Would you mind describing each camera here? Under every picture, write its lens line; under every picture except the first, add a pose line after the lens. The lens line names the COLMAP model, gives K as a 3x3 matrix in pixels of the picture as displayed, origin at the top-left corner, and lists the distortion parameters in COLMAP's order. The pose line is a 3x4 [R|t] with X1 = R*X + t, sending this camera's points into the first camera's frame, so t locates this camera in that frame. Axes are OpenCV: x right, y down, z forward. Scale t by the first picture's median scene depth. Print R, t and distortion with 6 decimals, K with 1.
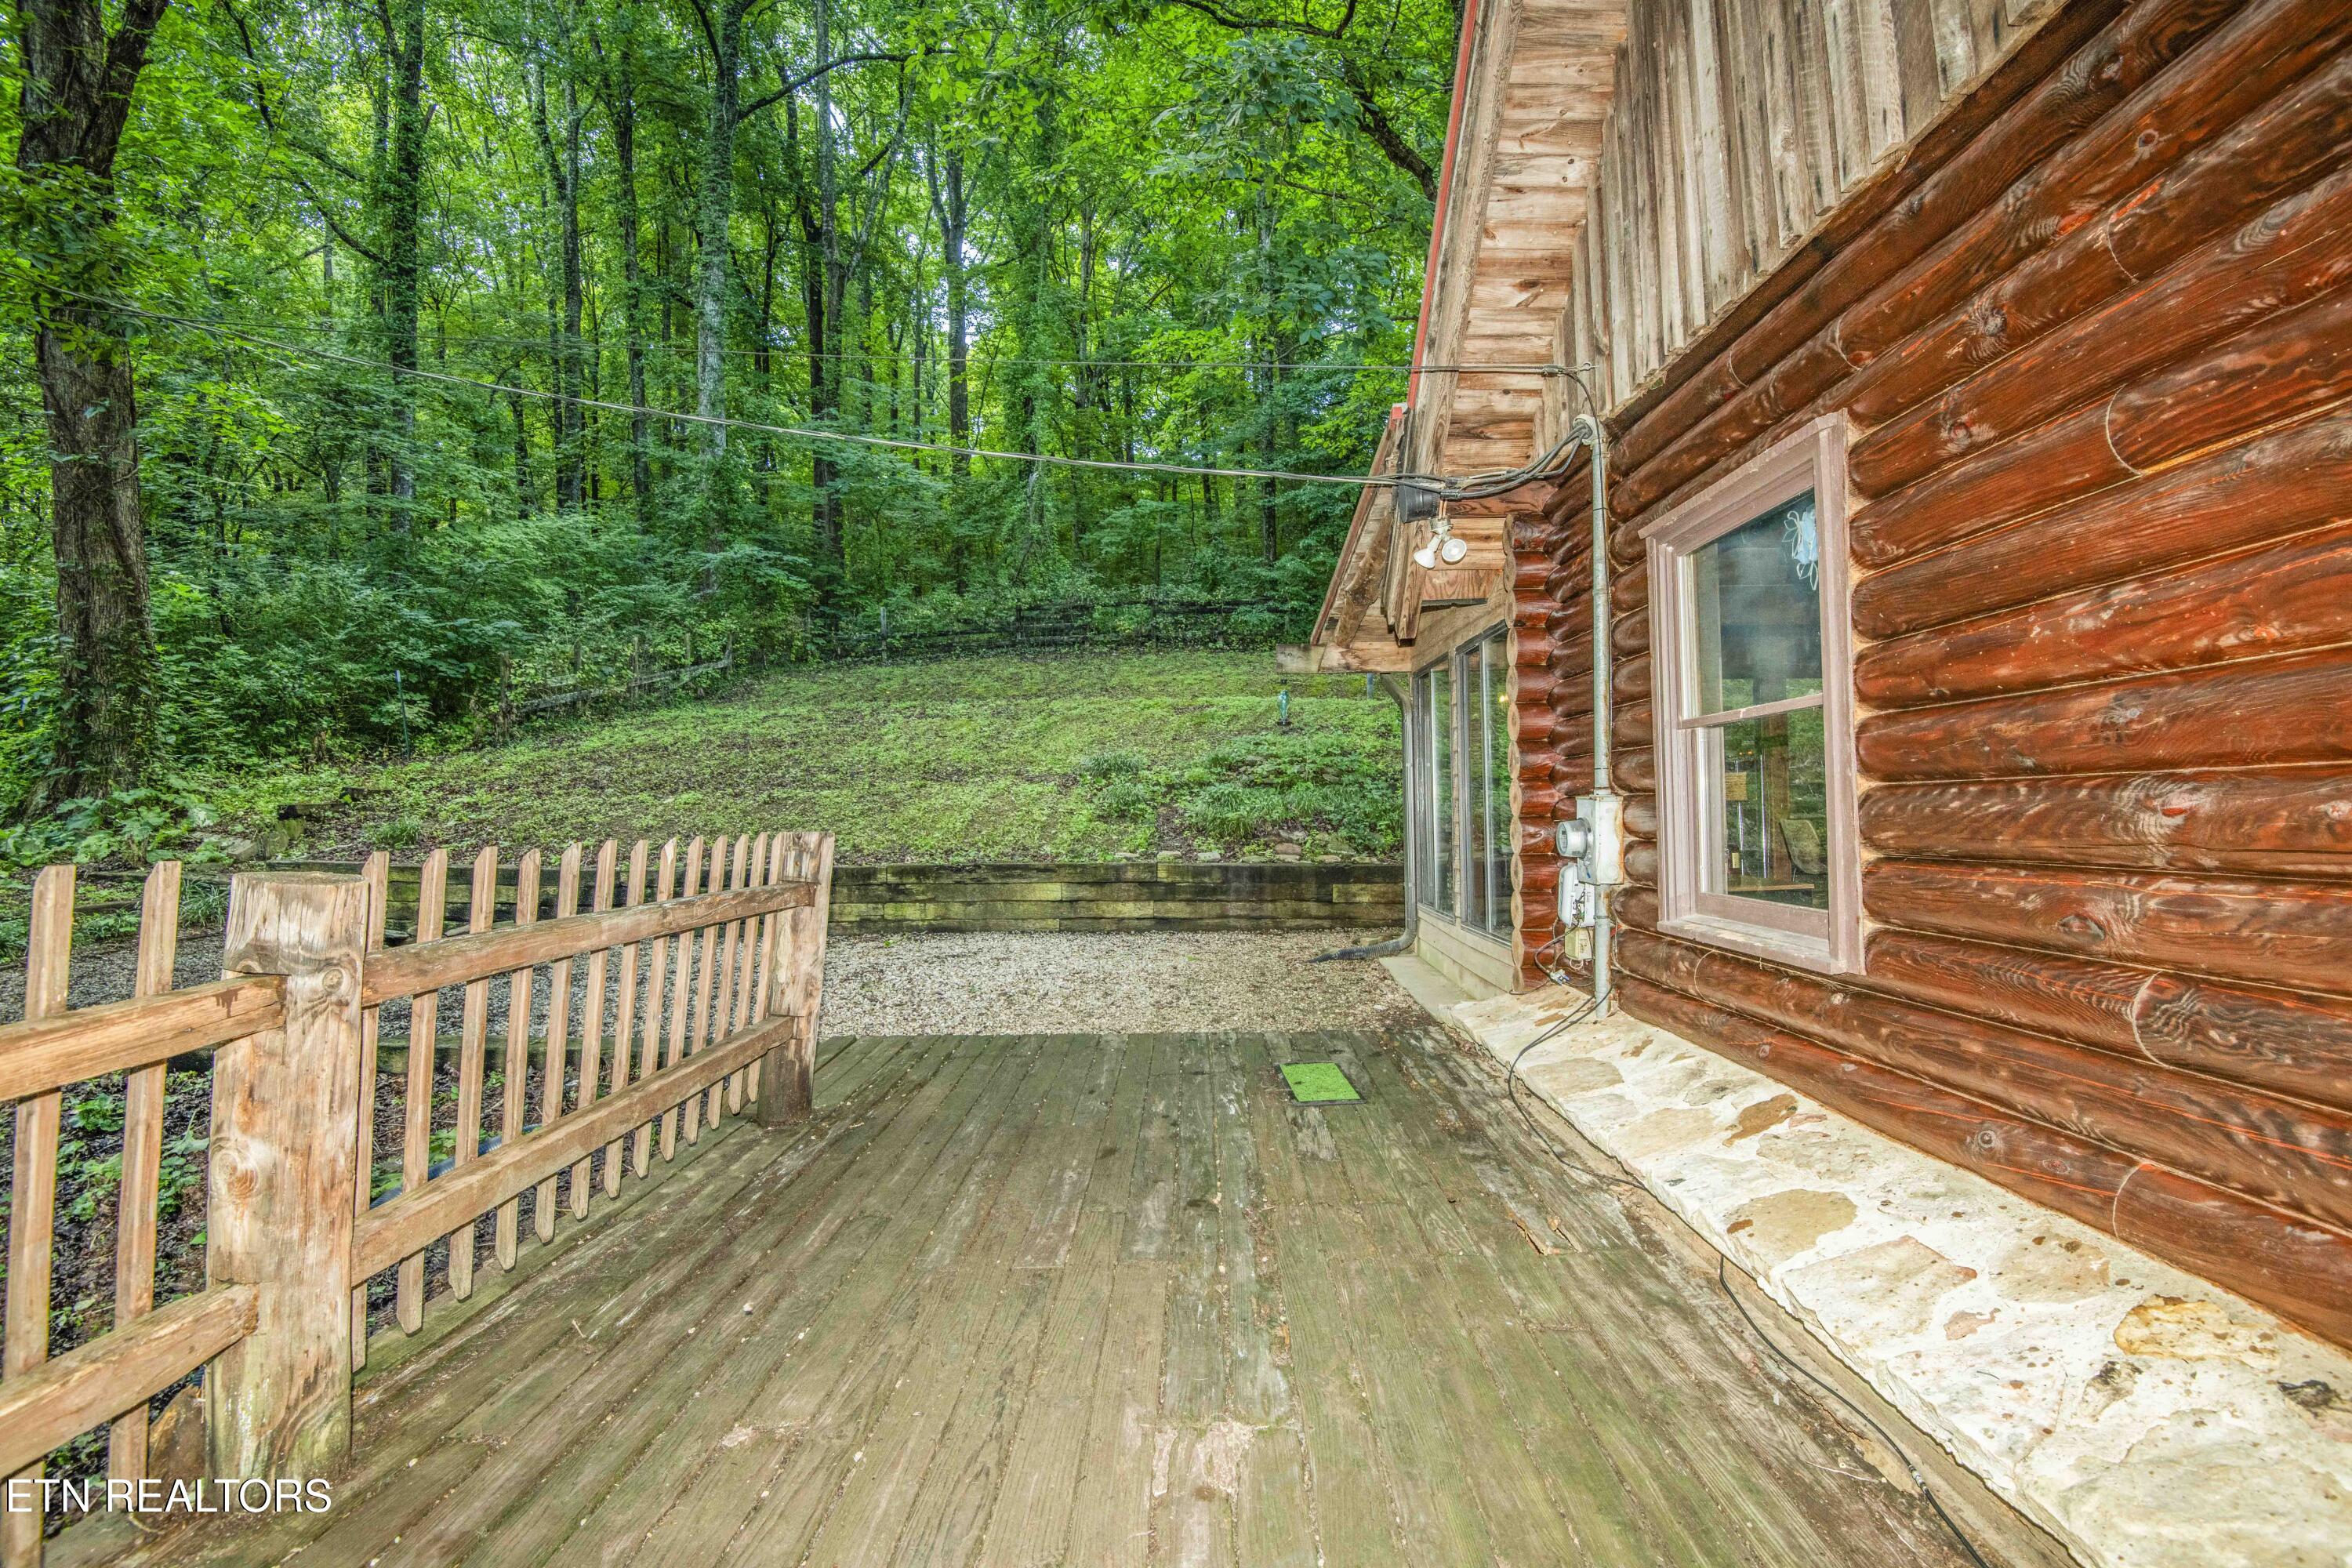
lens RADIAL K [[1086.4, 0, 1183.2], [0, 1086.4, 785.4], [0, 0, 1]] dist [-0.001692, -0.036271]
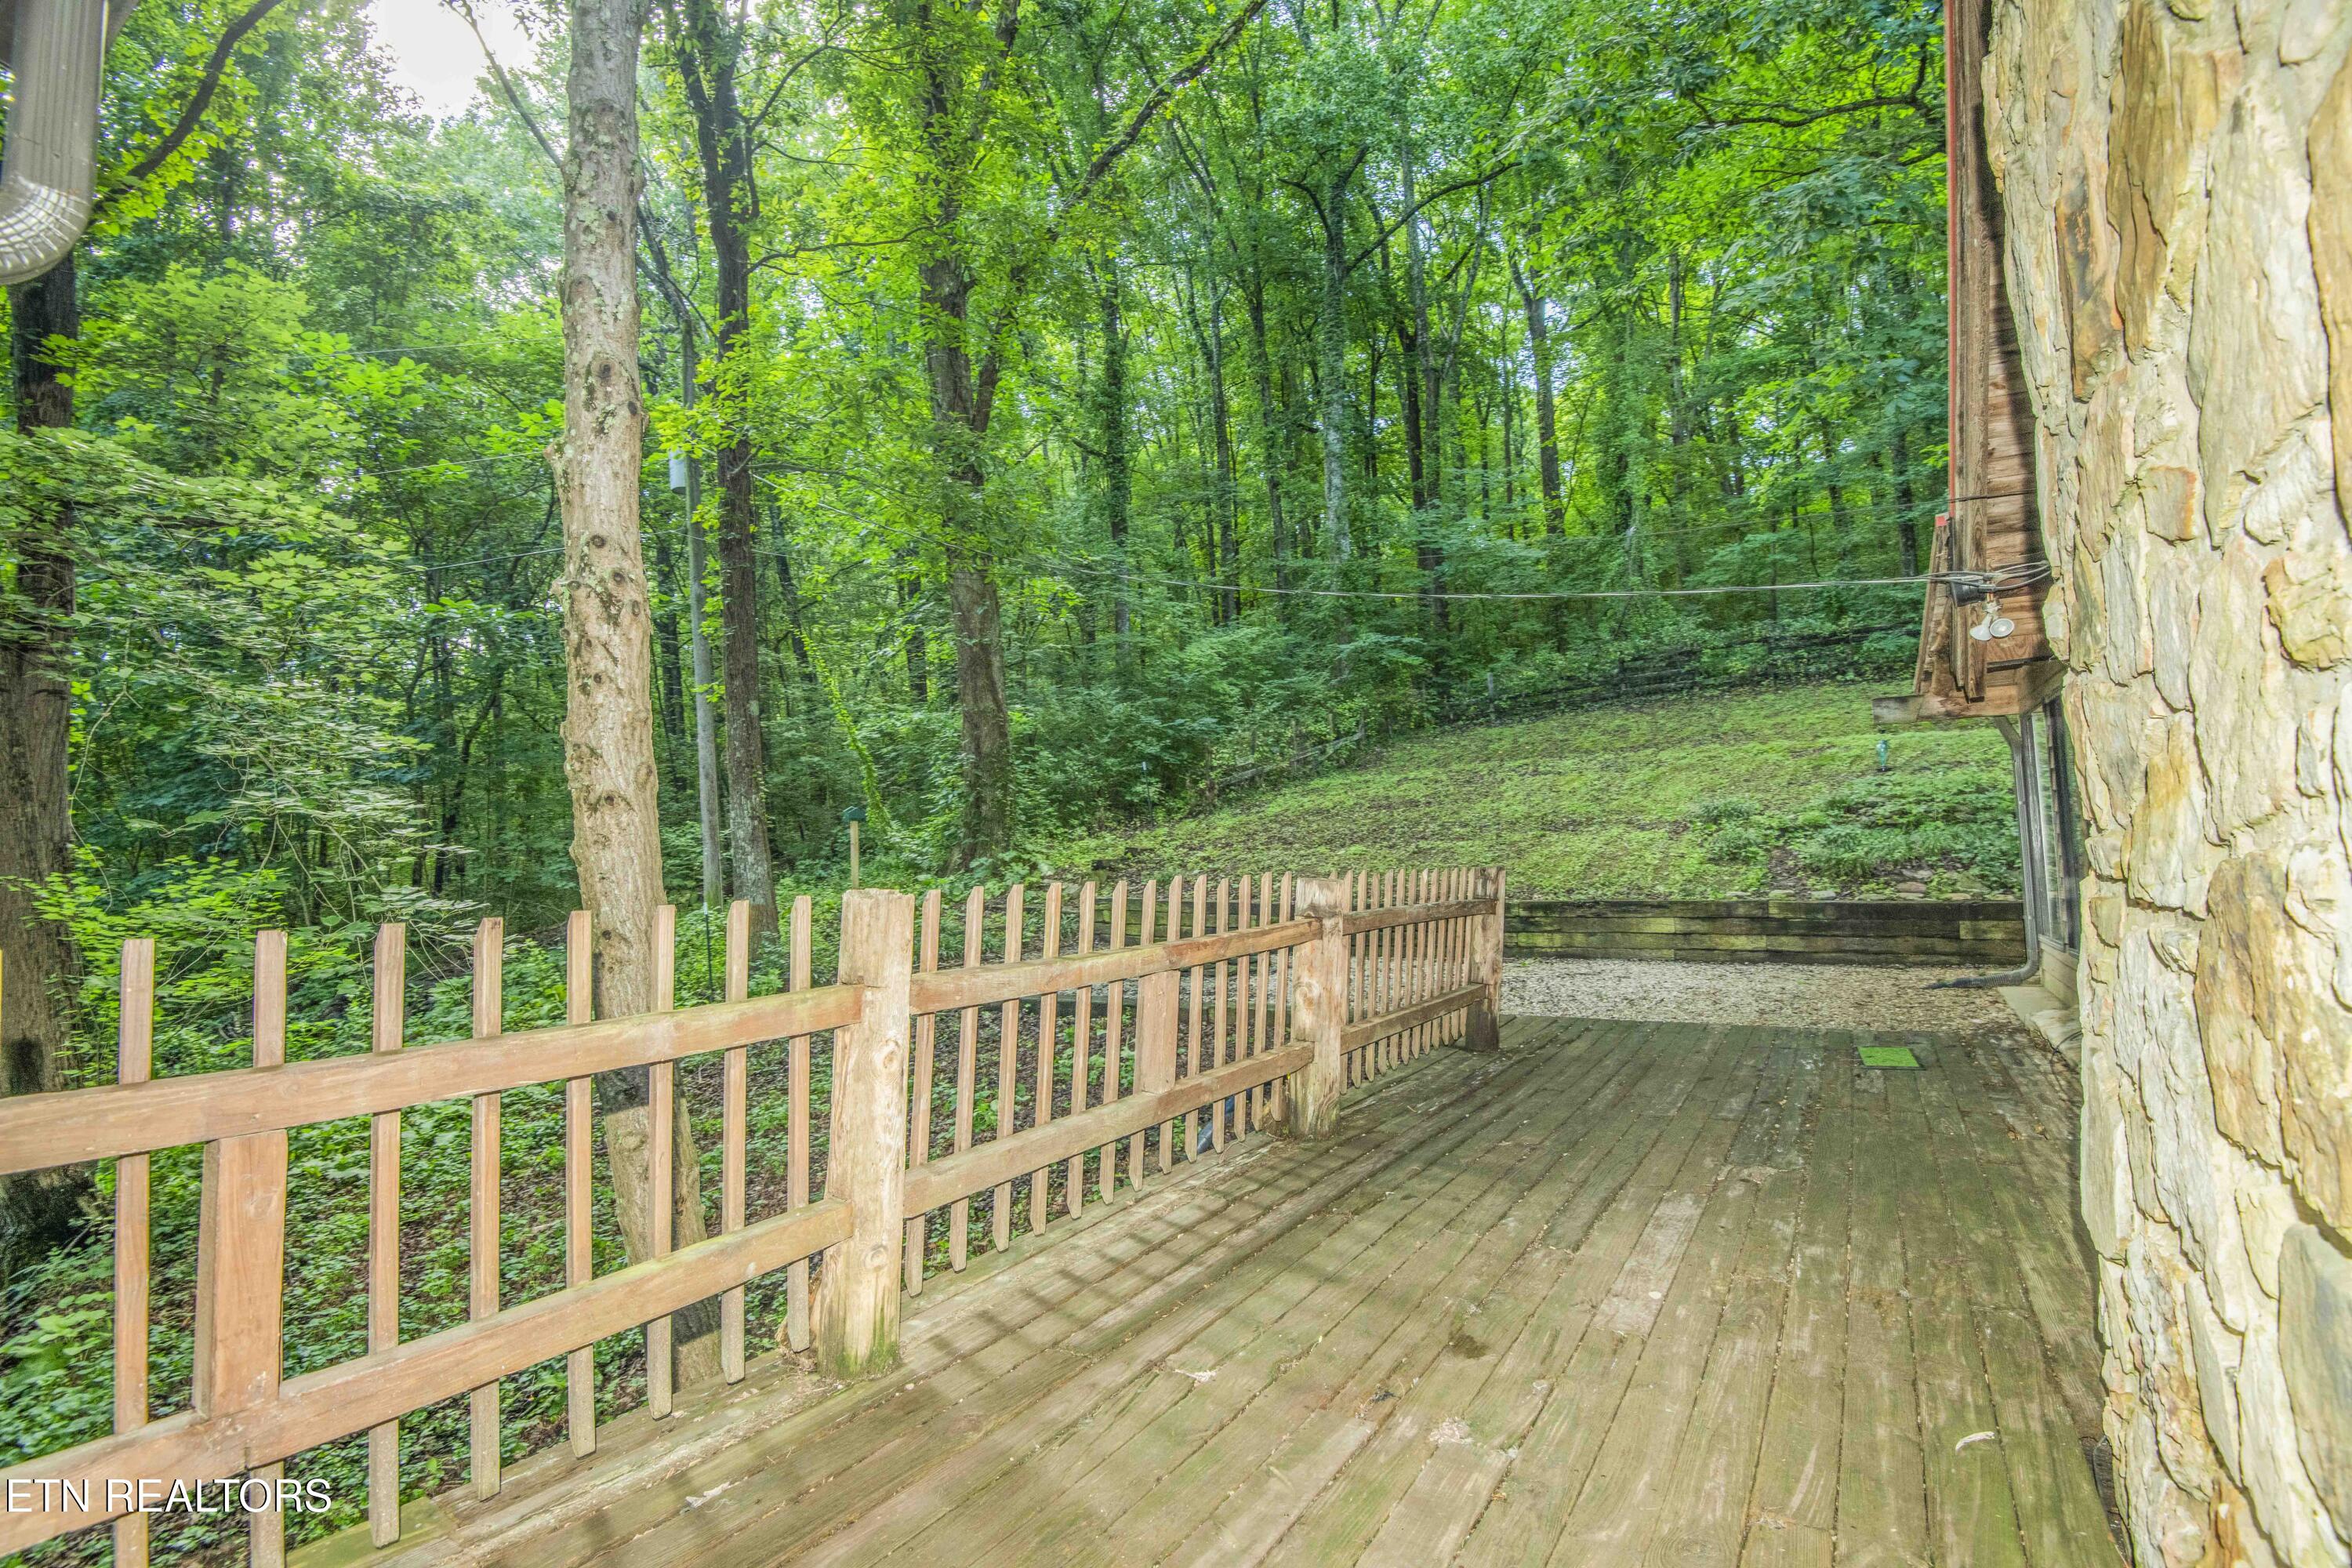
lens RADIAL K [[1086.4, 0, 1183.2], [0, 1086.4, 785.4], [0, 0, 1]] dist [-0.001692, -0.036271]
pose [[0.857178, -0.049766, -0.512611, 0.027998], [0.025668, 0.998212, -0.053989, -0.000338], [0.514381, 0.033121, 0.856922, -0.190316]]
